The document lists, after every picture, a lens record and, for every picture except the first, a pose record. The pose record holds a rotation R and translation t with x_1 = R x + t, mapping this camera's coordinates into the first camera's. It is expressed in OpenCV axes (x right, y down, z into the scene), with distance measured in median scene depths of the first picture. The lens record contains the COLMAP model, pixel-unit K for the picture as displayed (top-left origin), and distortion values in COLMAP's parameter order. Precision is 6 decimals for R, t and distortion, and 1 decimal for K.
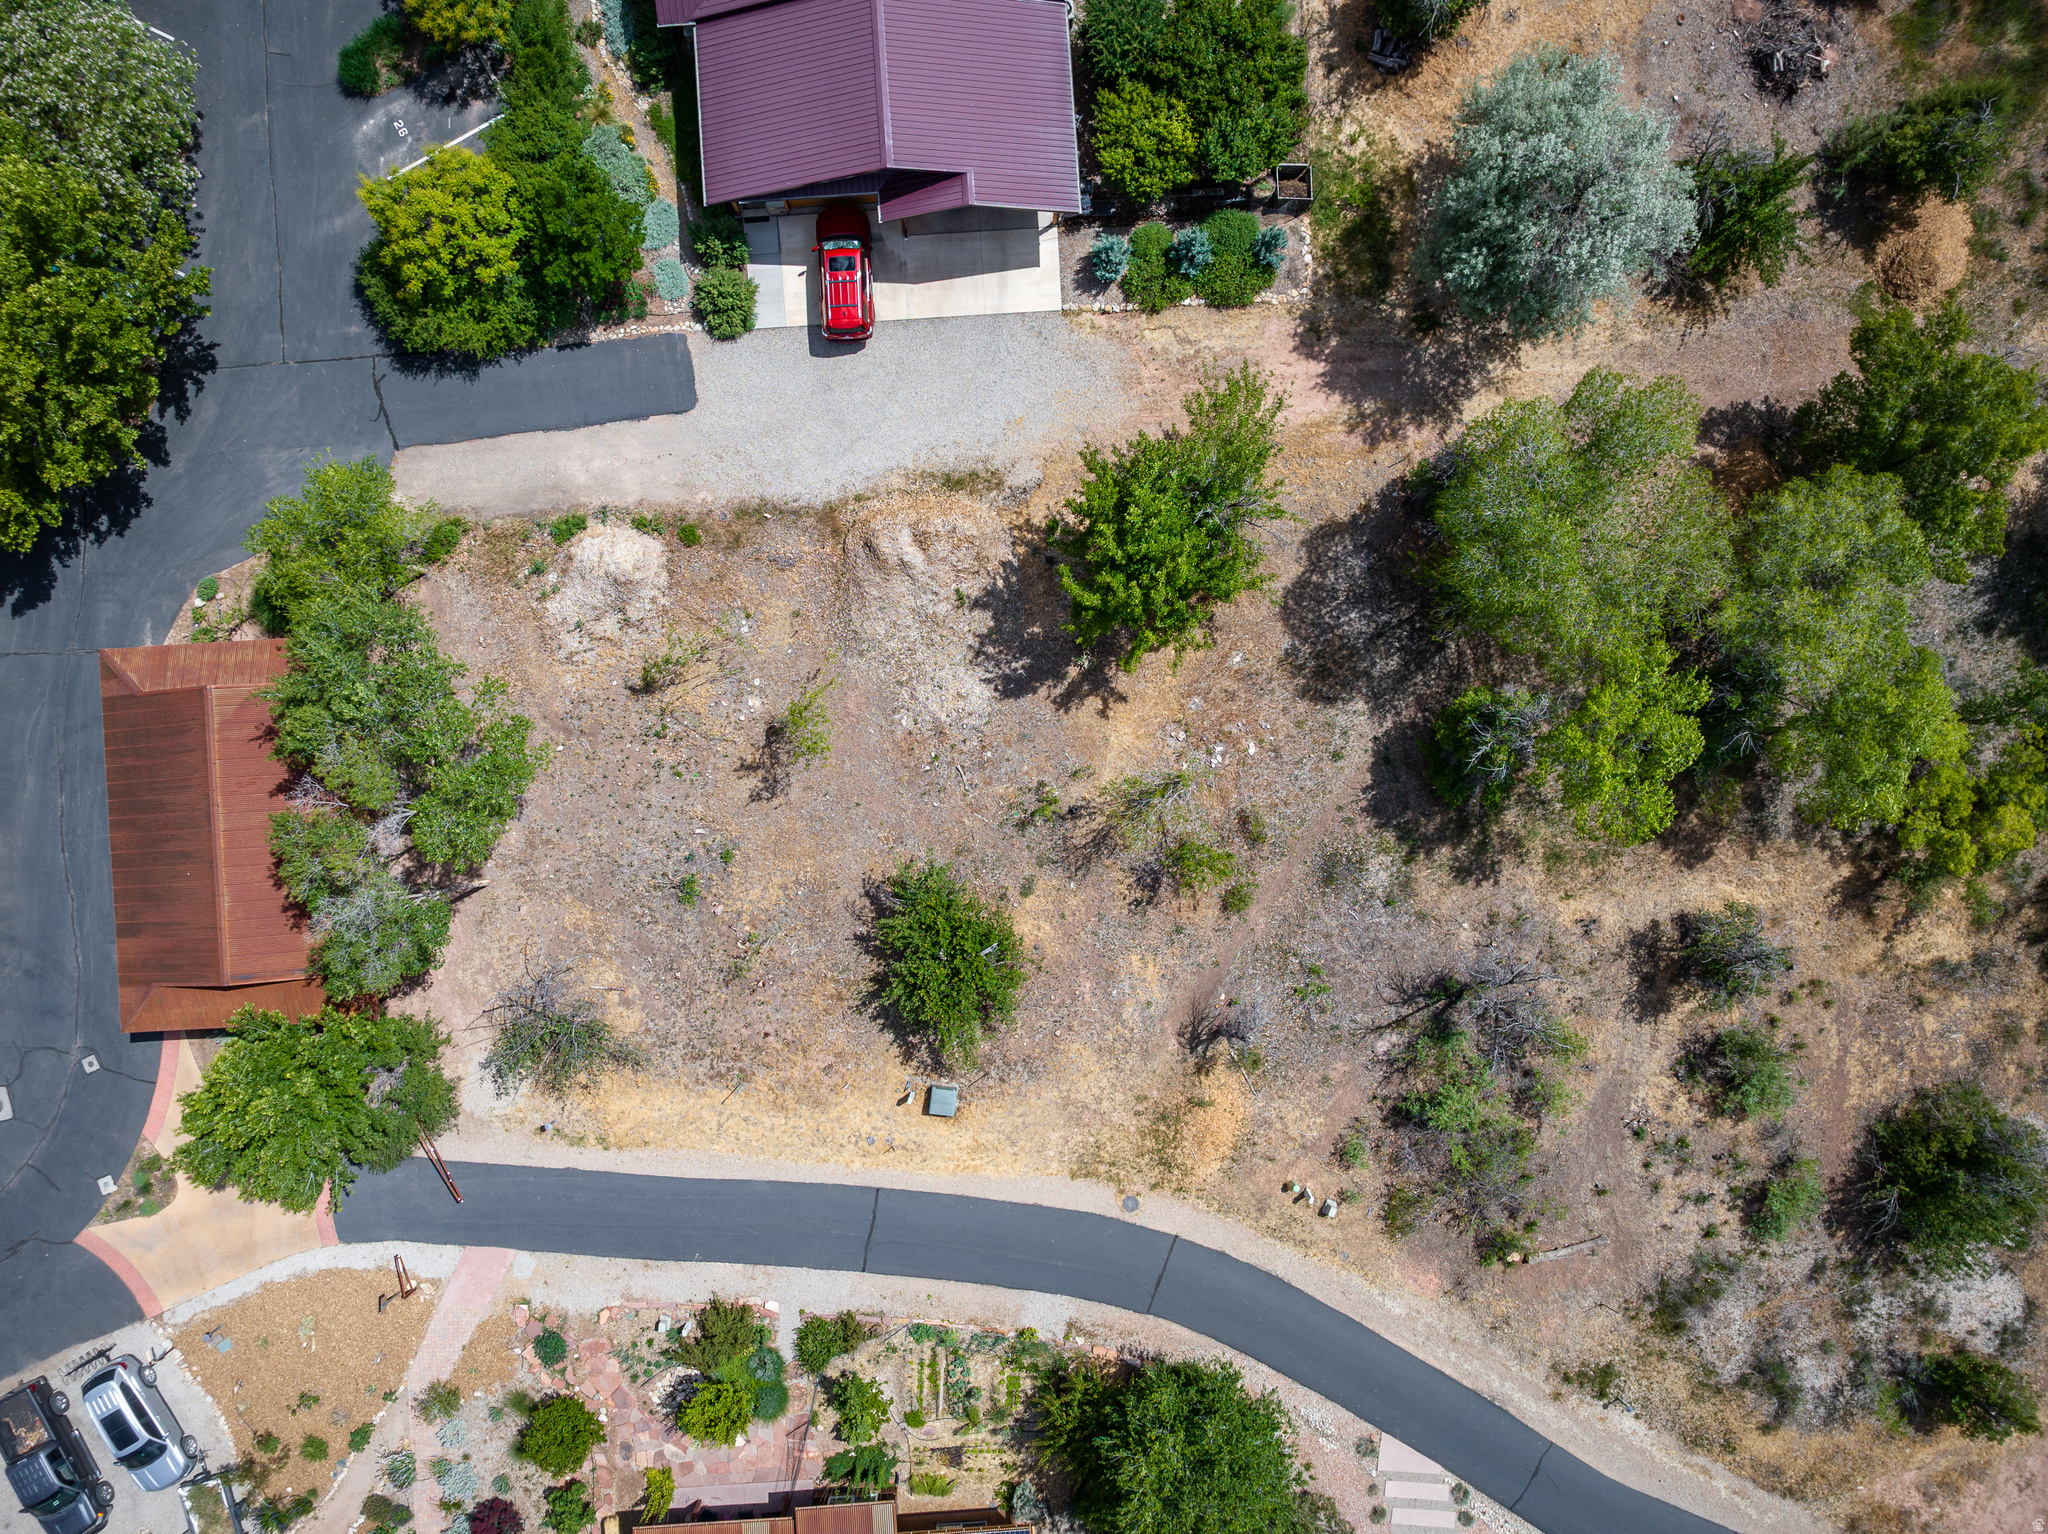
lens RADIAL K [[1443.7, 0, 1022.2], [0, 1443.7, 767.8], [0, 0, 1]] dist [-0.046347, 0.012437]
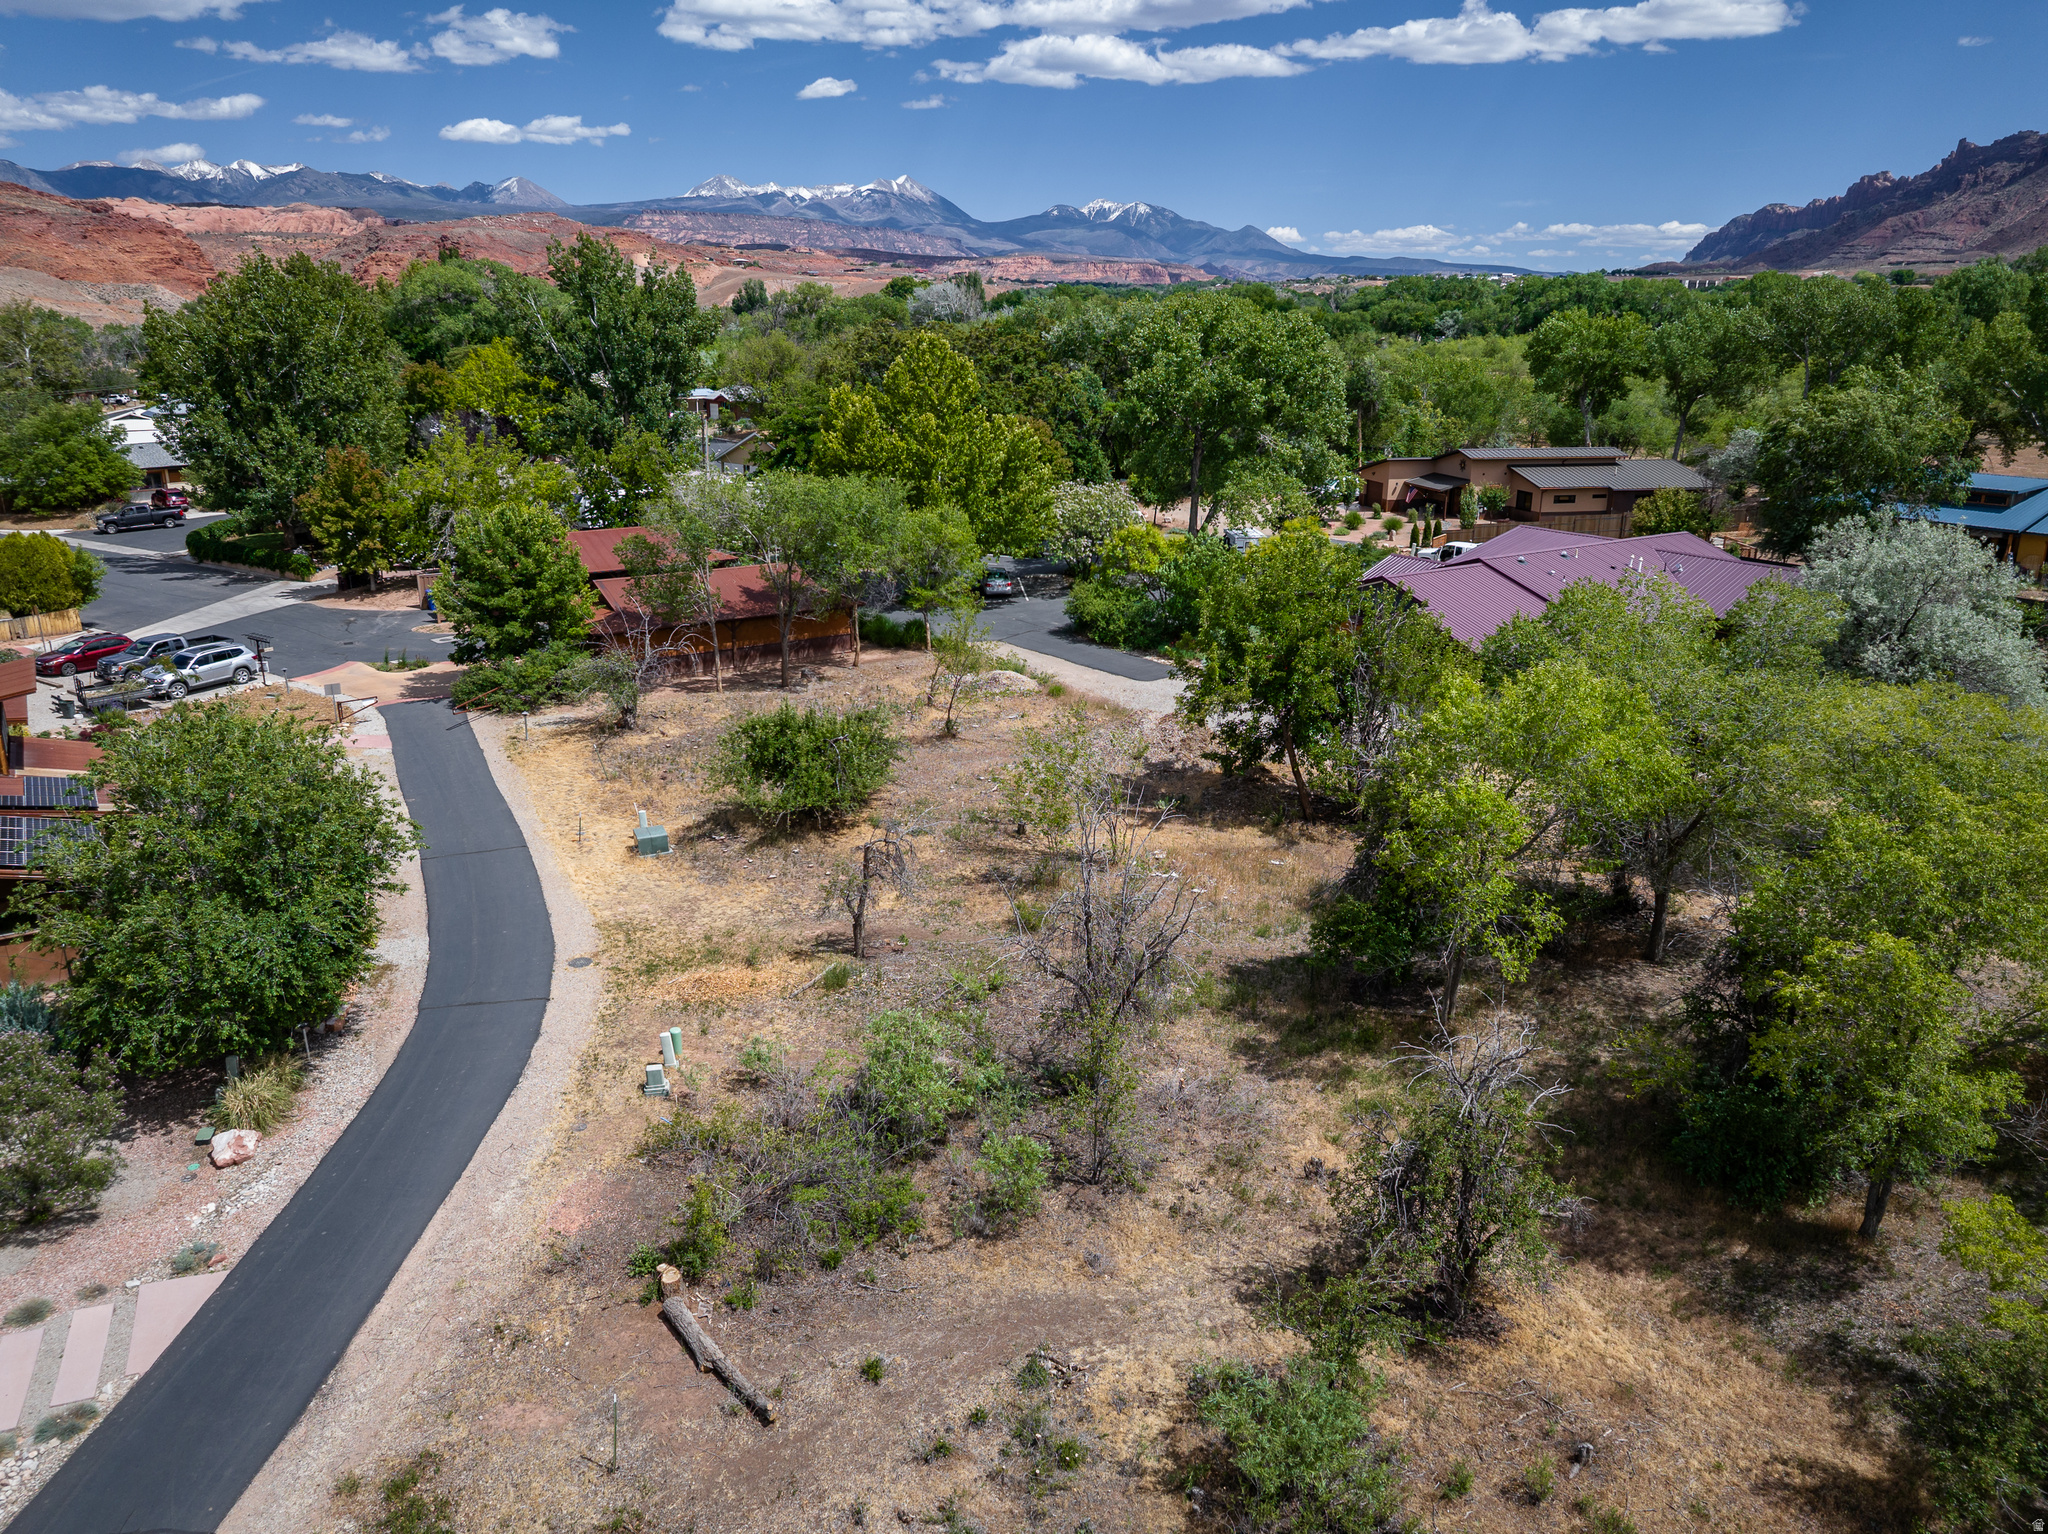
lens RADIAL K [[1443.7, 0, 1022.2], [0, 1443.7, 767.8], [0, 0, 1]] dist [-0.046347, 0.012437]
pose [[0.505654, 0.244309, -0.827422, 0.753215], [-0.862711, 0.150487, -0.482786, 0.445900], [0.006568, 0.957949, 0.286863, 0.710688]]
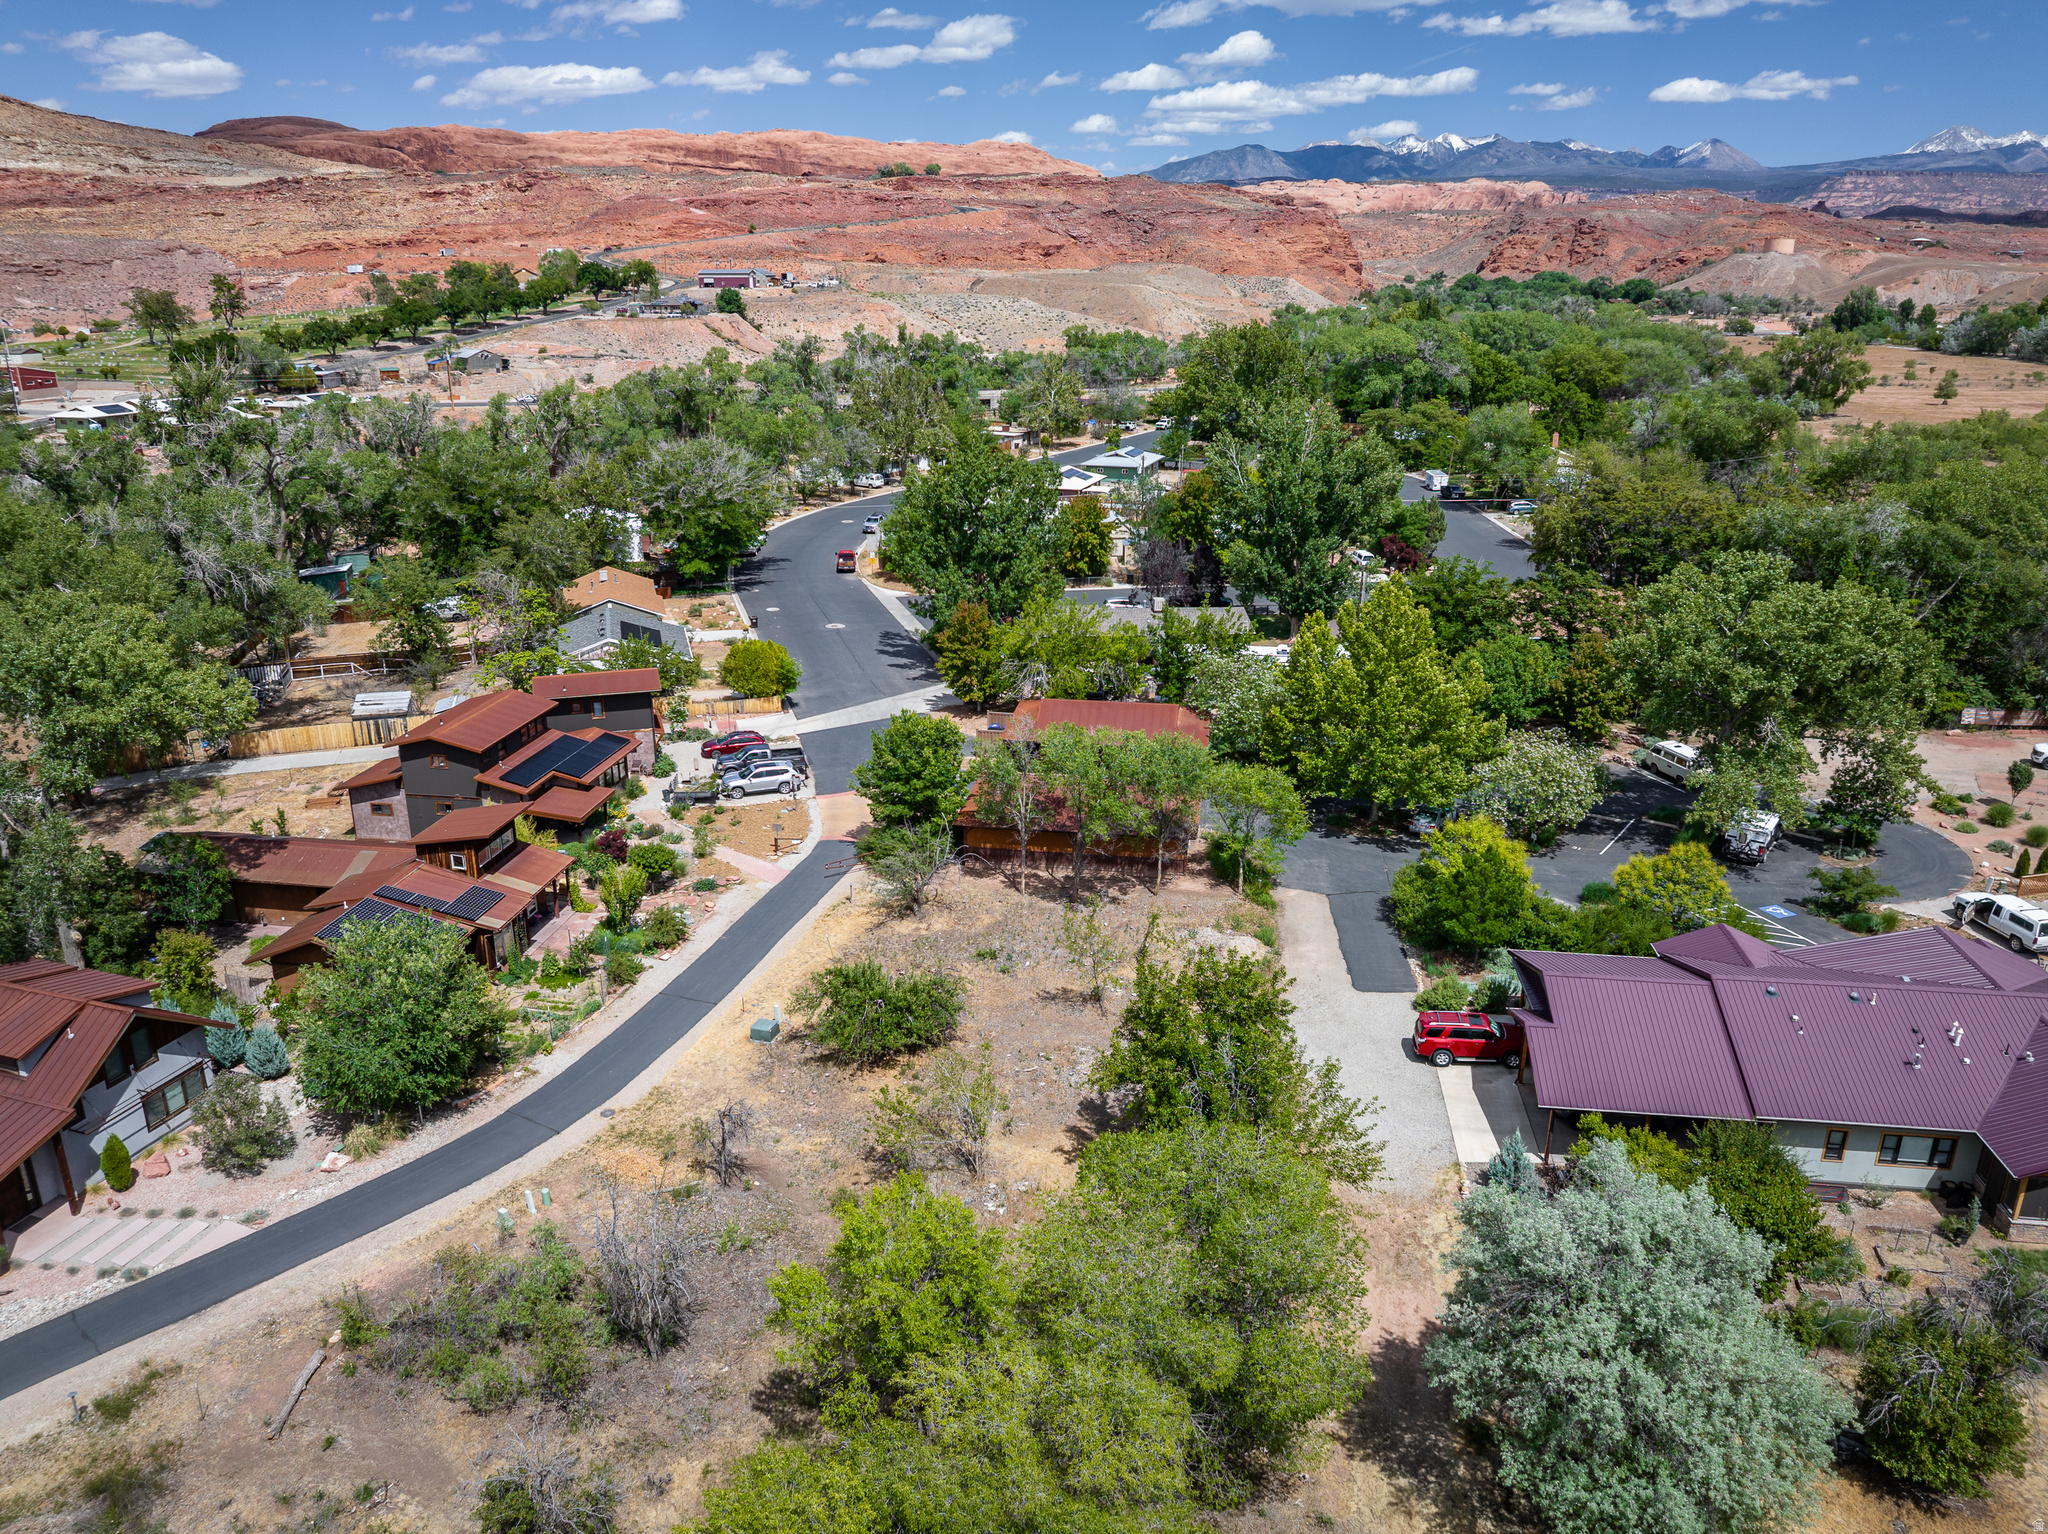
lens RADIAL K [[1437.0, 0, 1024.8], [0, 1437.0, 792.6], [0, 0, 1]] dist [-0.047749, 0.019190]
pose [[-0.206057, 0.314309, -0.926688, 0.936408], [-0.978536, -0.069038, 0.194170, -0.196935], [-0.002948, 0.946807, 0.321788, 0.427816]]
